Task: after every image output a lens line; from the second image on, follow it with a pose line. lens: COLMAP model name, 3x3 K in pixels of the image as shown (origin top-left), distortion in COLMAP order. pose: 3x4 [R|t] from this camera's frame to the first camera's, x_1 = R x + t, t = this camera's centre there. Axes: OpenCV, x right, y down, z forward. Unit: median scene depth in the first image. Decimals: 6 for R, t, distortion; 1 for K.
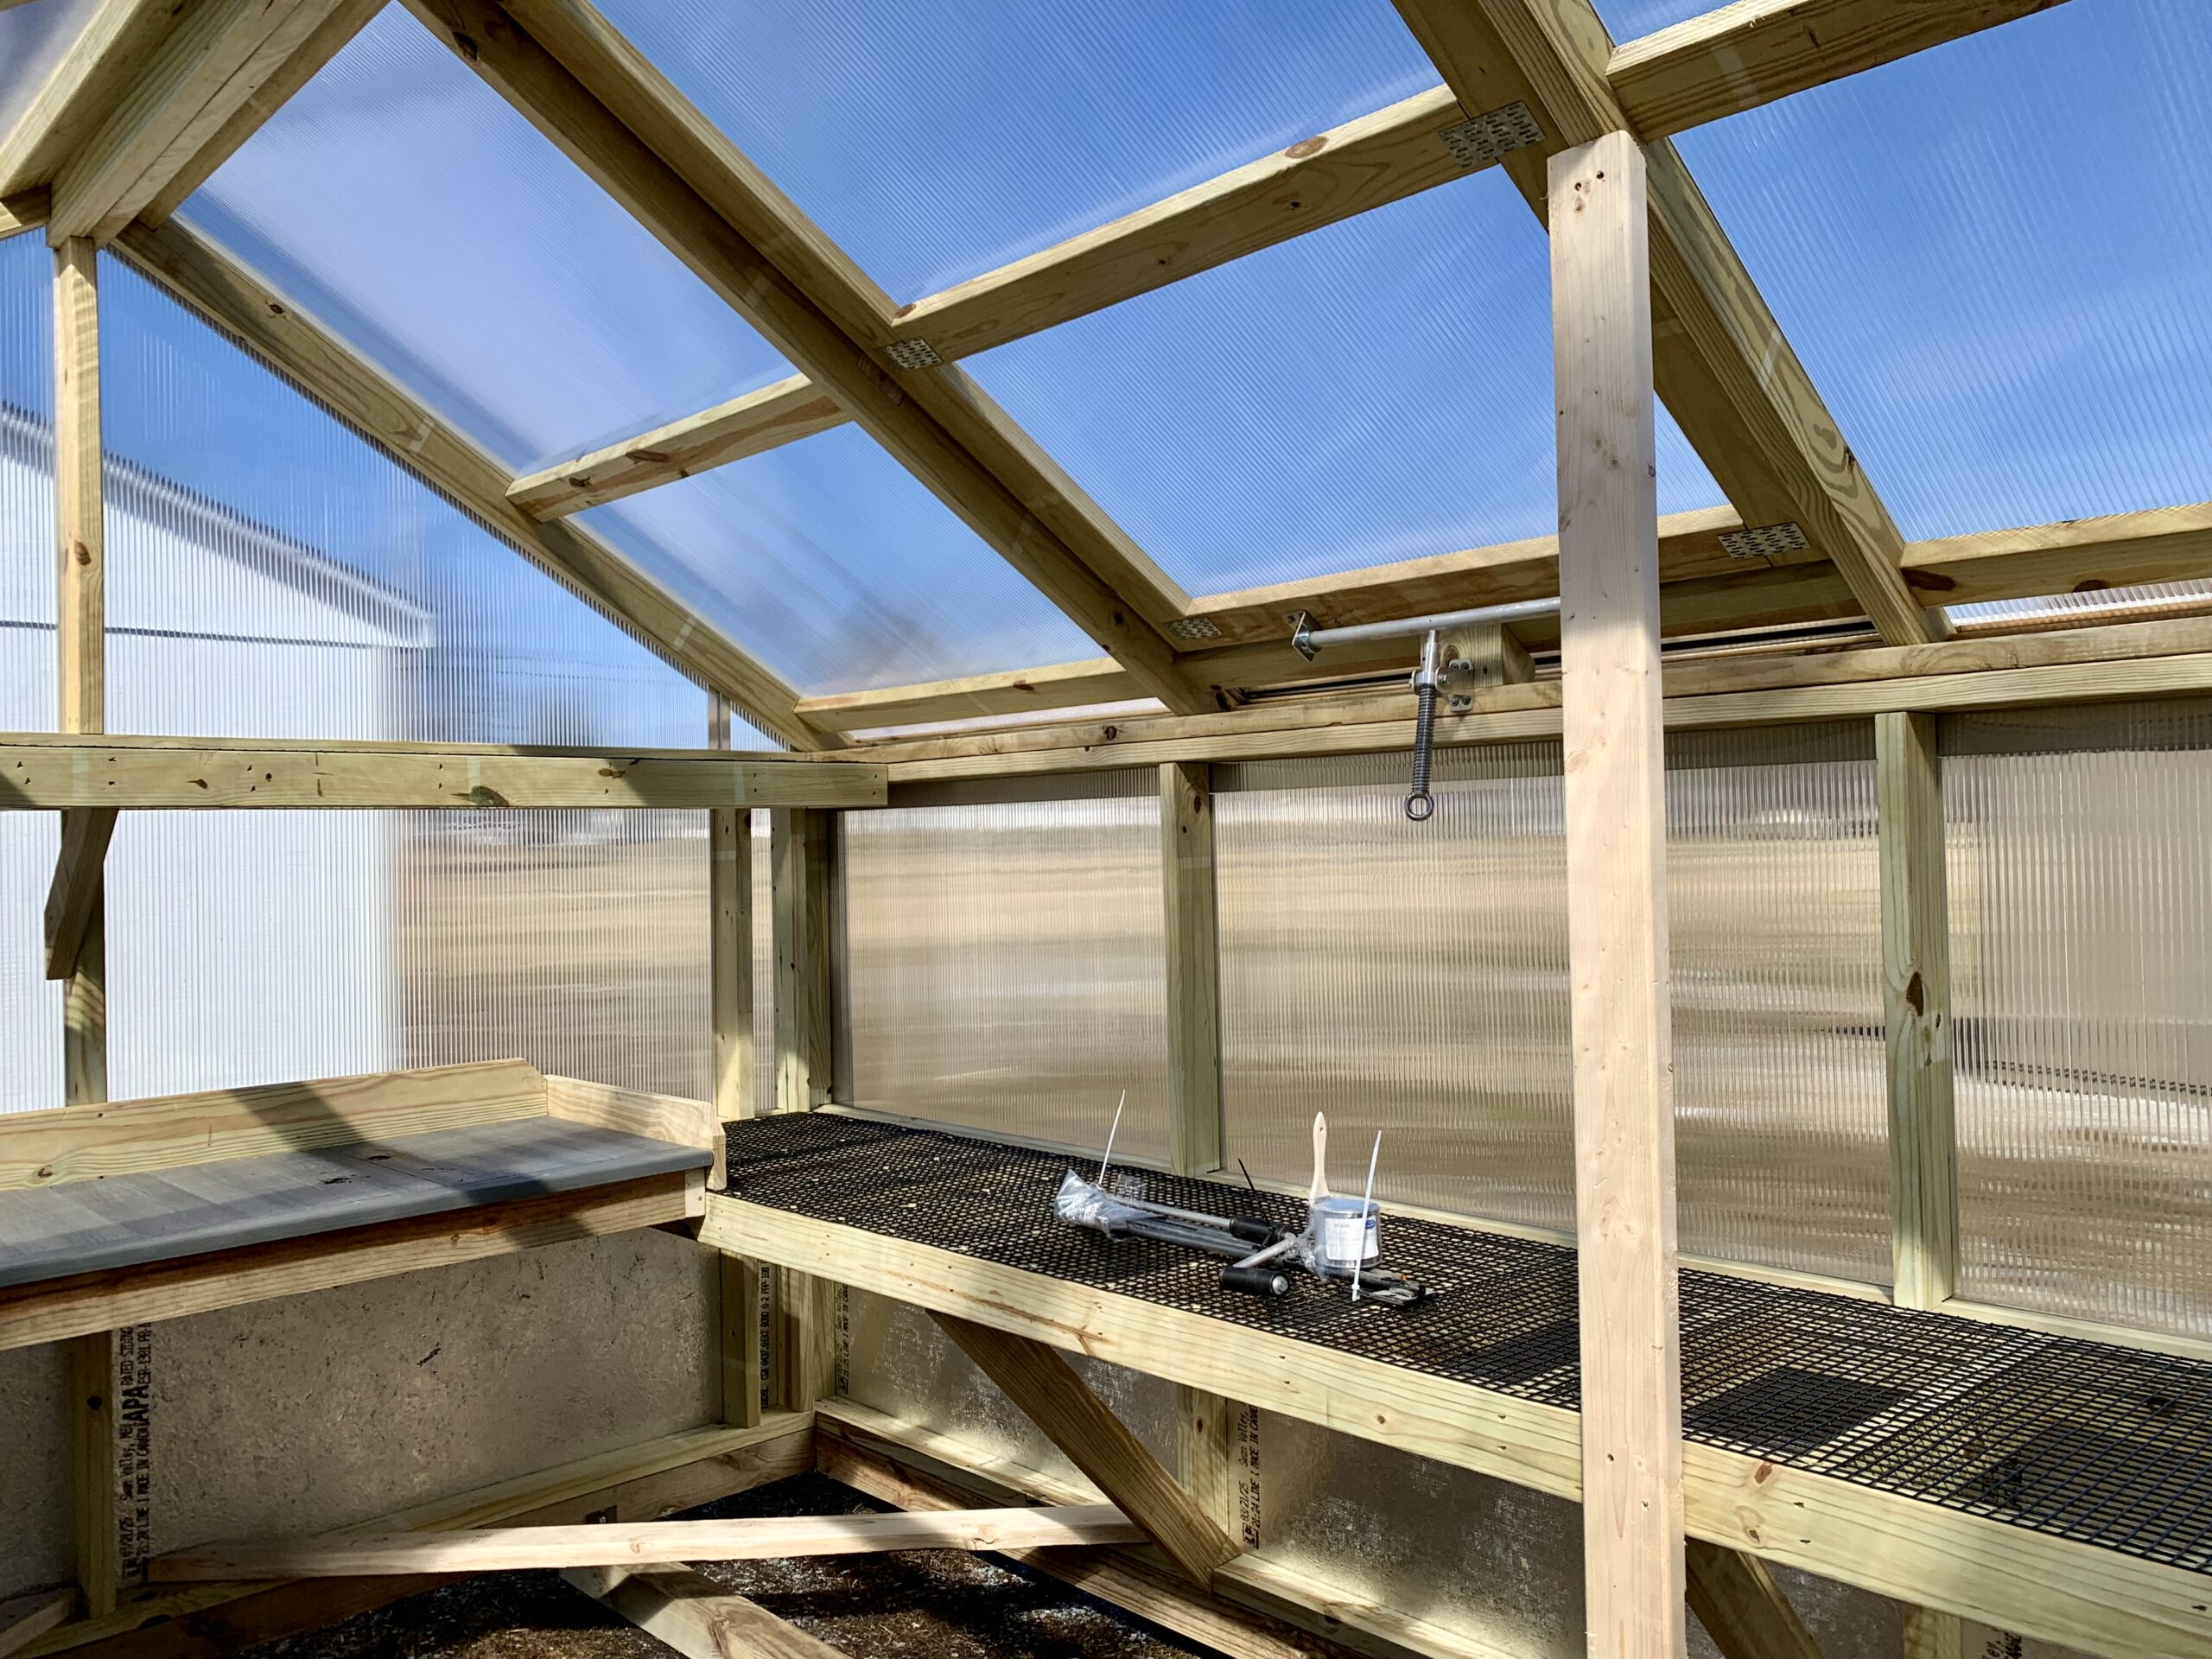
lens RADIAL K [[1688.1, 0, 1102.9], [0, 1688.1, 819.2], [0, 0, 1]] dist [0.054333, -0.070044]
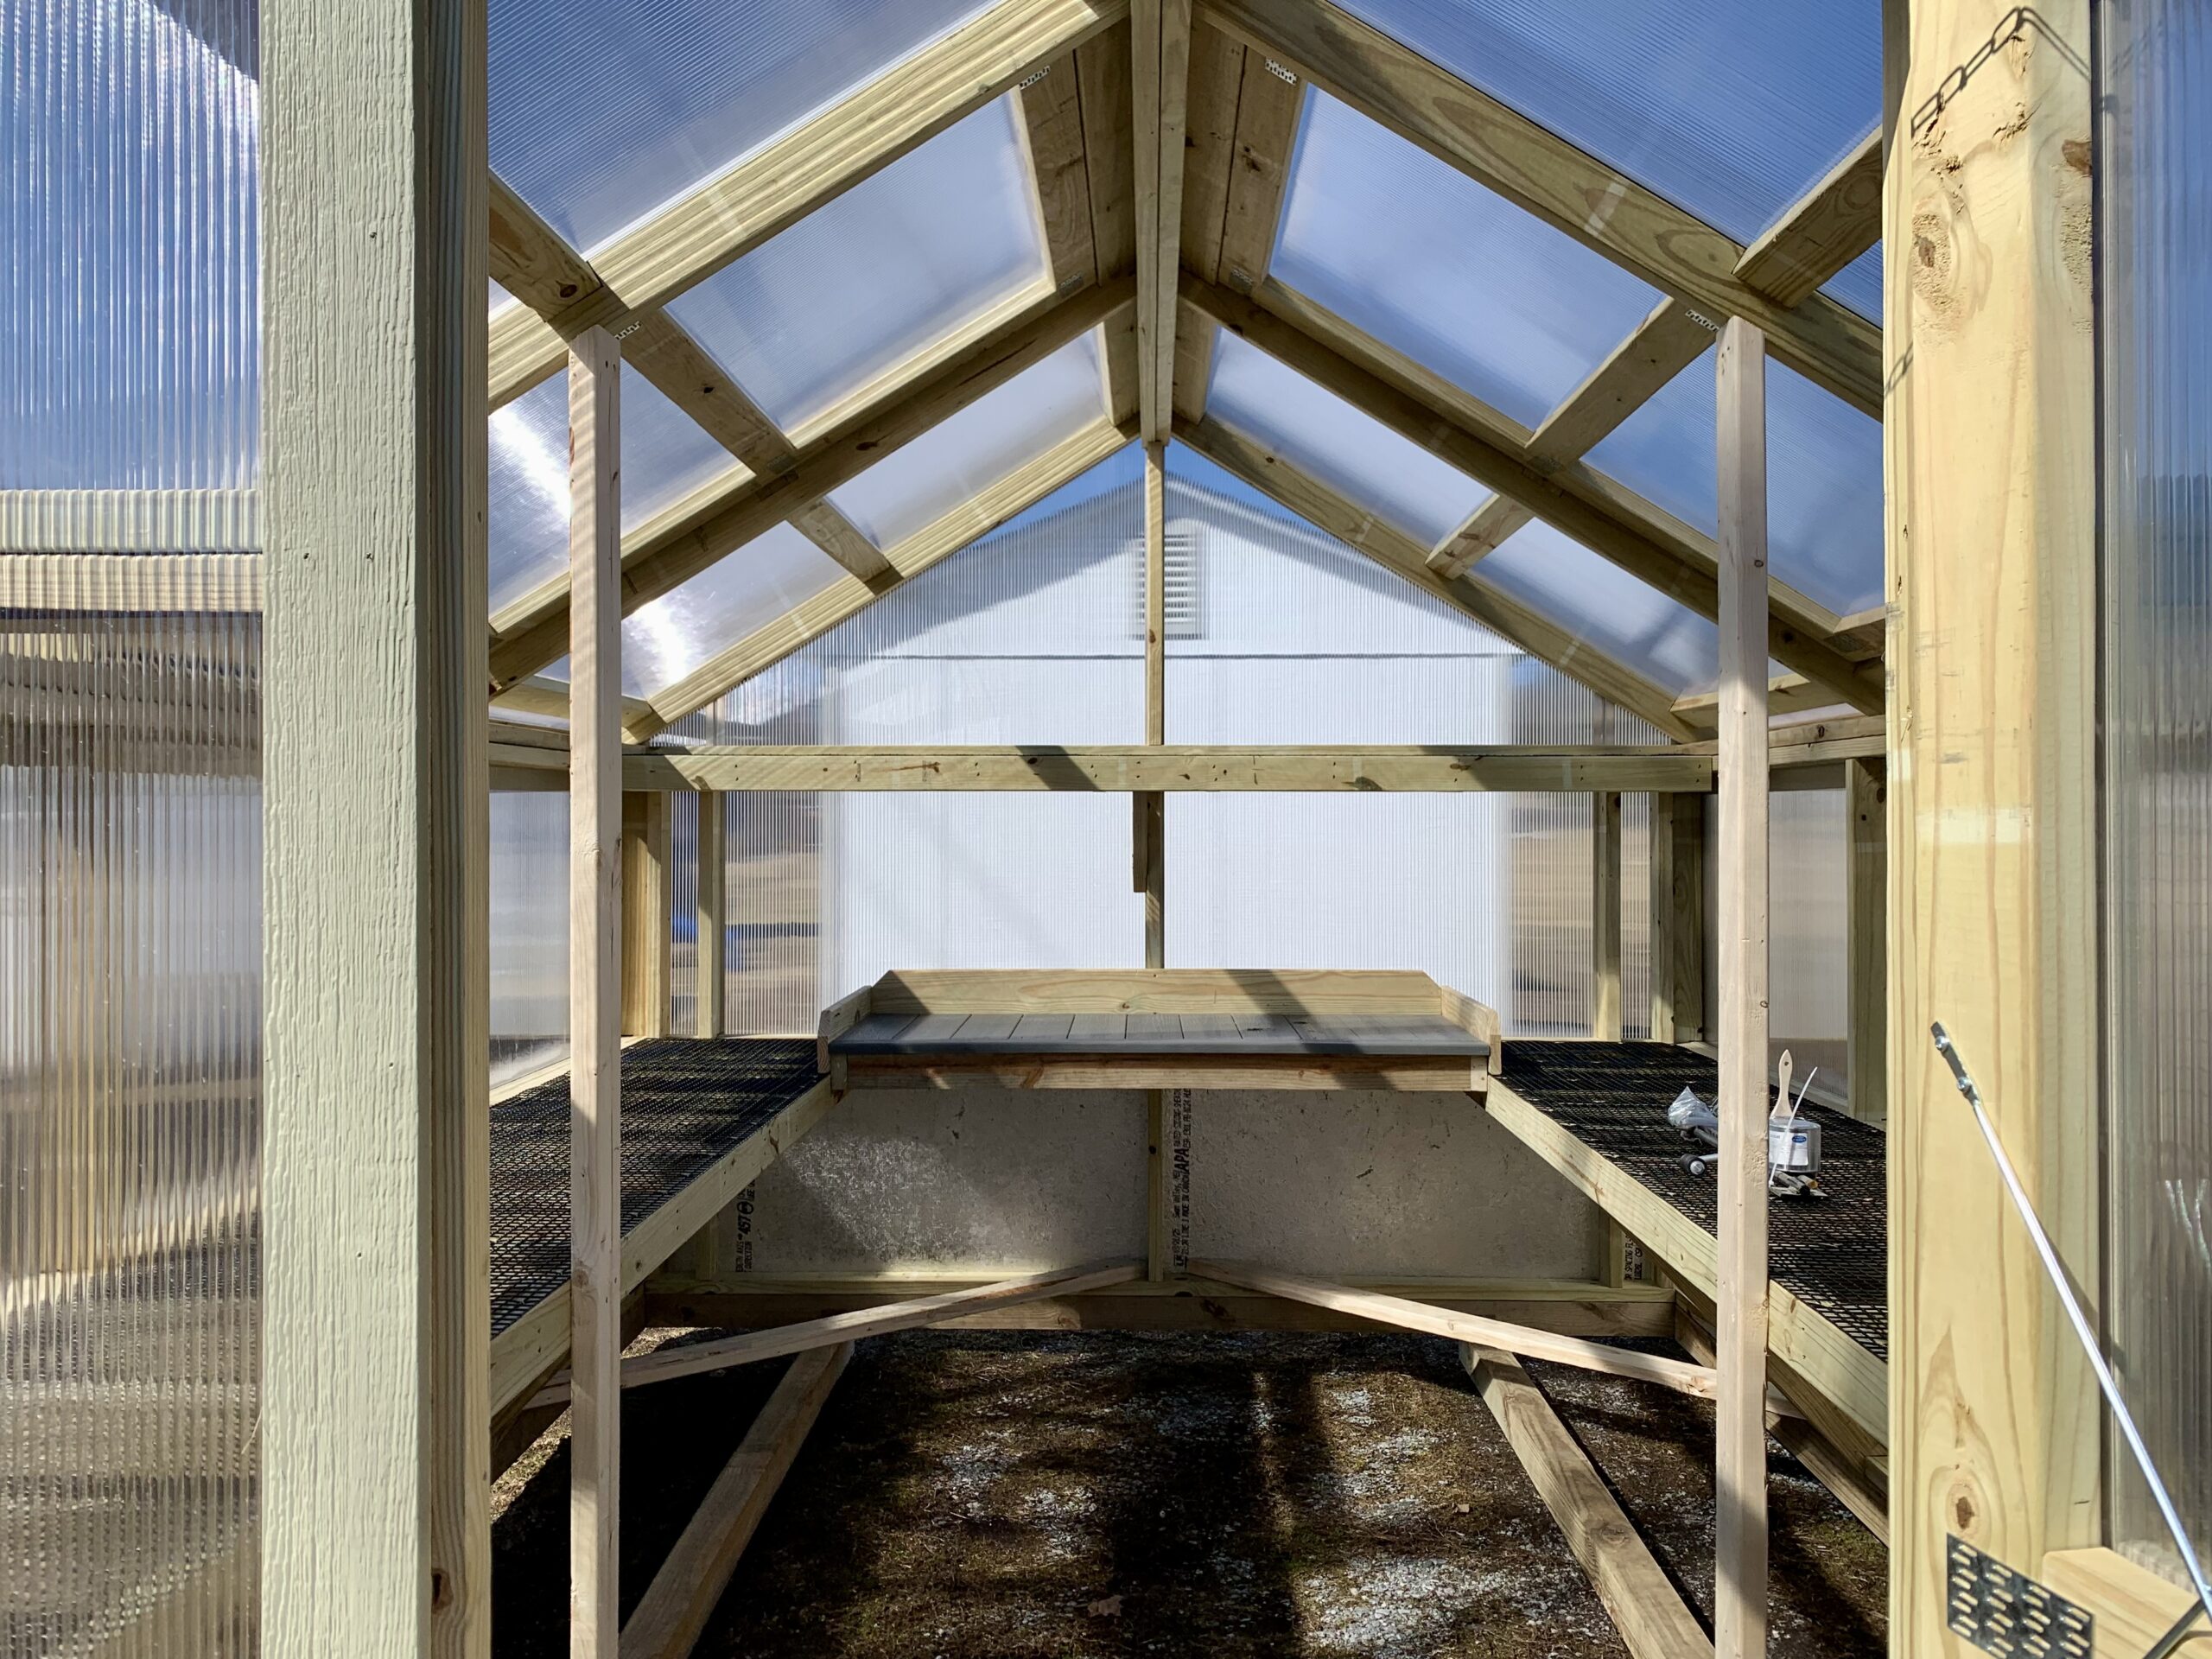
lens RADIAL K [[1688.1, 0, 1102.9], [0, 1688.1, 819.2], [0, 0, 1]] dist [0.054333, -0.070044]
pose [[0.707229, 0.022545, -0.706625, 0.498540], [-0.008334, 0.999688, 0.023554, -0.015305], [0.706936, -0.010770, 0.707196, -0.178291]]
